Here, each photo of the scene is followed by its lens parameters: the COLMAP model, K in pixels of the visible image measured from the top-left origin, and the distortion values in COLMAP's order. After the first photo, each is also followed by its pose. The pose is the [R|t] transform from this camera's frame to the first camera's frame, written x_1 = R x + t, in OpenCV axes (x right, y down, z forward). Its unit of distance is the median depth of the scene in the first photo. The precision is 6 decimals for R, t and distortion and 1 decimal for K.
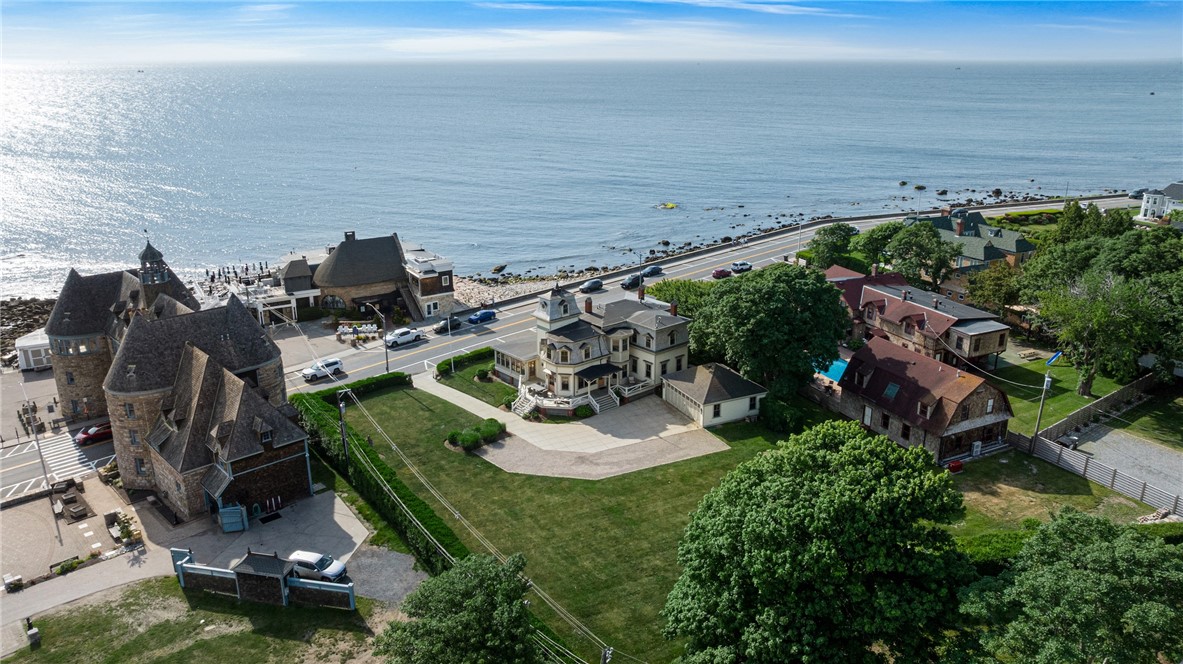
lens RADIAL K [[848.8, 0, 610.3], [0, 848.8, 334.1], [0, 0, 1]] dist [-0.033102, 0.000393]
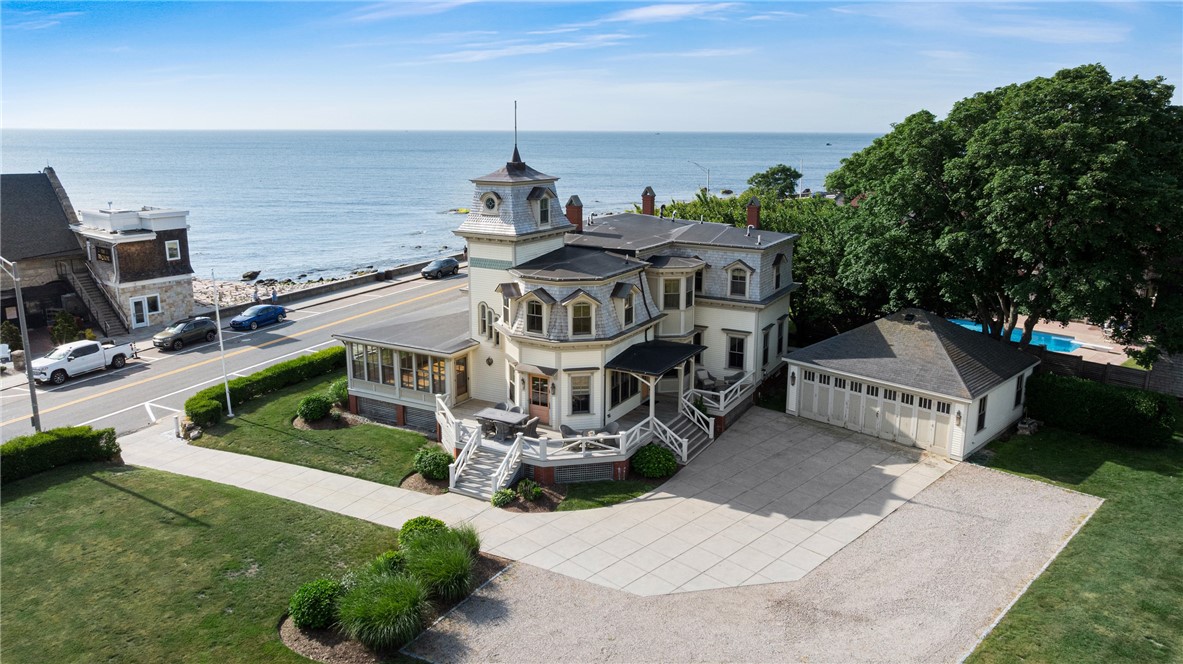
lens RADIAL K [[842.8, 0, 587.5], [0, 842.8, 324.6], [0, 0, 1]] dist [-0.049907, 0.047921]
pose [[0.947673, -0.078736, 0.309381, -0.155040], [0.108503, 0.990856, -0.080190, 0.054890], [-0.300238, 0.109563, 0.947551, 0.619212]]
